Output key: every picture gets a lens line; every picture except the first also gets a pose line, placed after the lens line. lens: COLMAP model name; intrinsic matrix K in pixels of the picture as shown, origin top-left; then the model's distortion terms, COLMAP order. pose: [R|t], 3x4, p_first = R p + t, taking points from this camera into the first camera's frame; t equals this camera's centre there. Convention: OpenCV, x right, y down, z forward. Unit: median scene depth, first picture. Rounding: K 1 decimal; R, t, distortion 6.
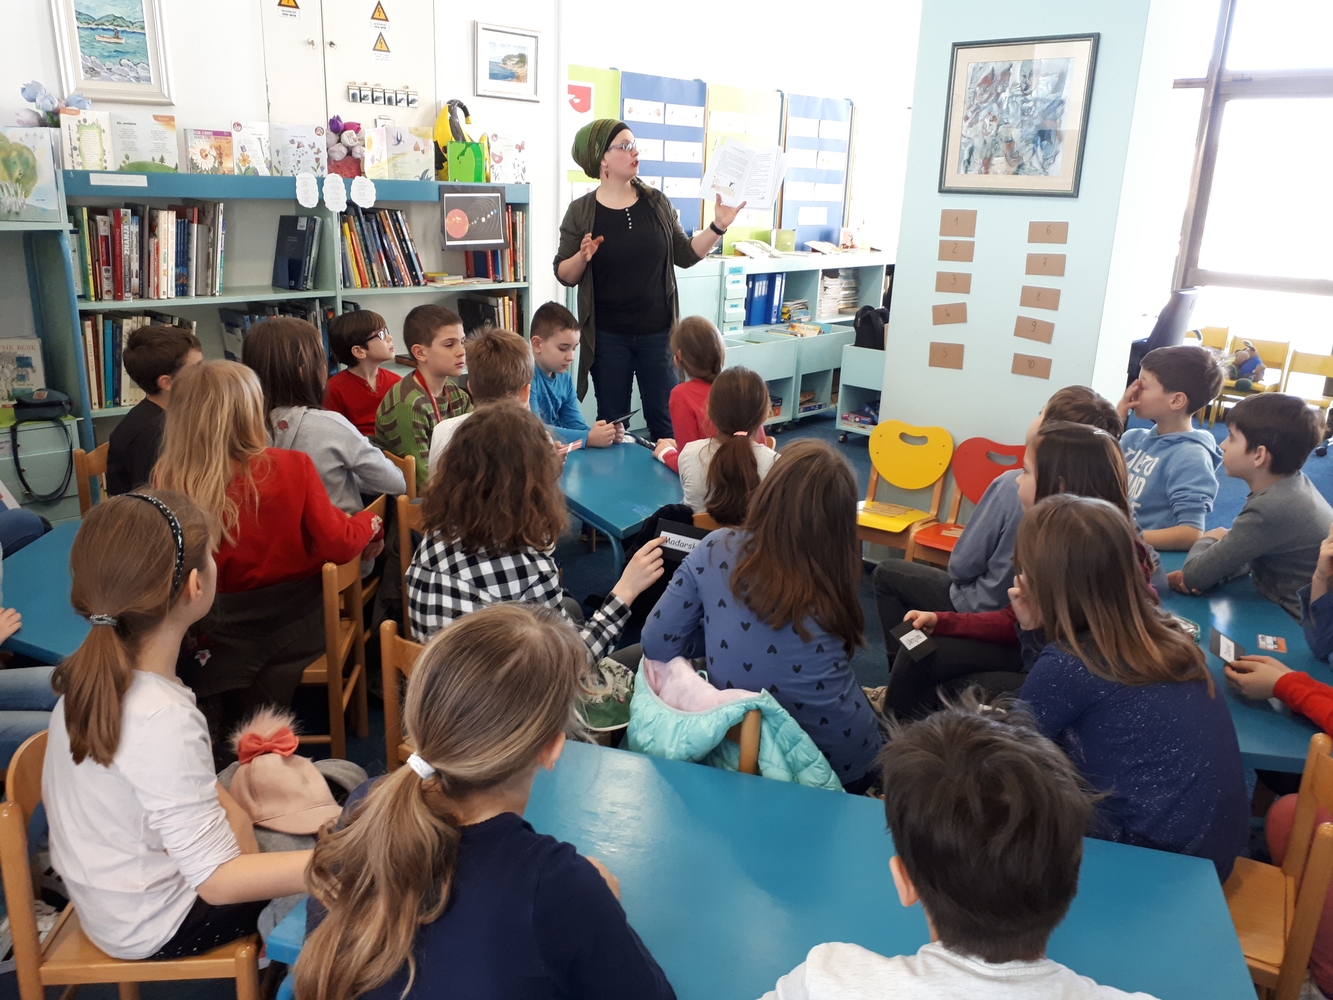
lens RADIAL K [[1146.6, 0, 666.5], [0, 1146.6, 500.0], [0, 0, 1]] dist [-0.005092, 0.161816]
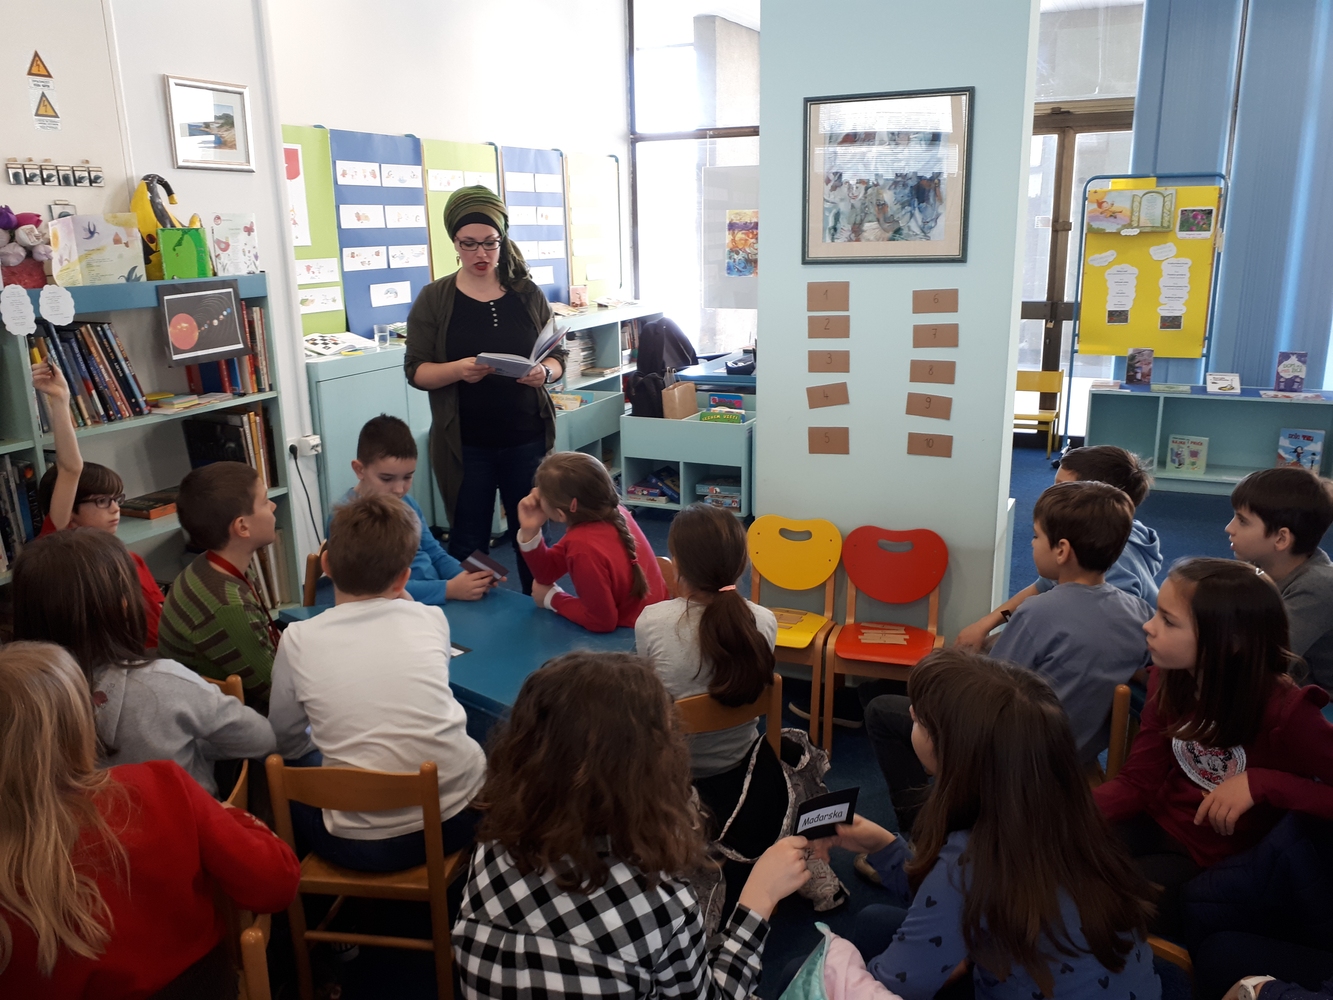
lens RADIAL K [[1108.5, 0, 666.5], [0, 1108.5, 500.0], [0, 0, 1]] dist [0.158003, -0.161785]
pose [[0.941792, -0.135785, 0.307555, -0.131865], [0.142689, 0.989768, 0.000041, -0.083255], [-0.304414, 0.043846, 0.951530, 0.172248]]
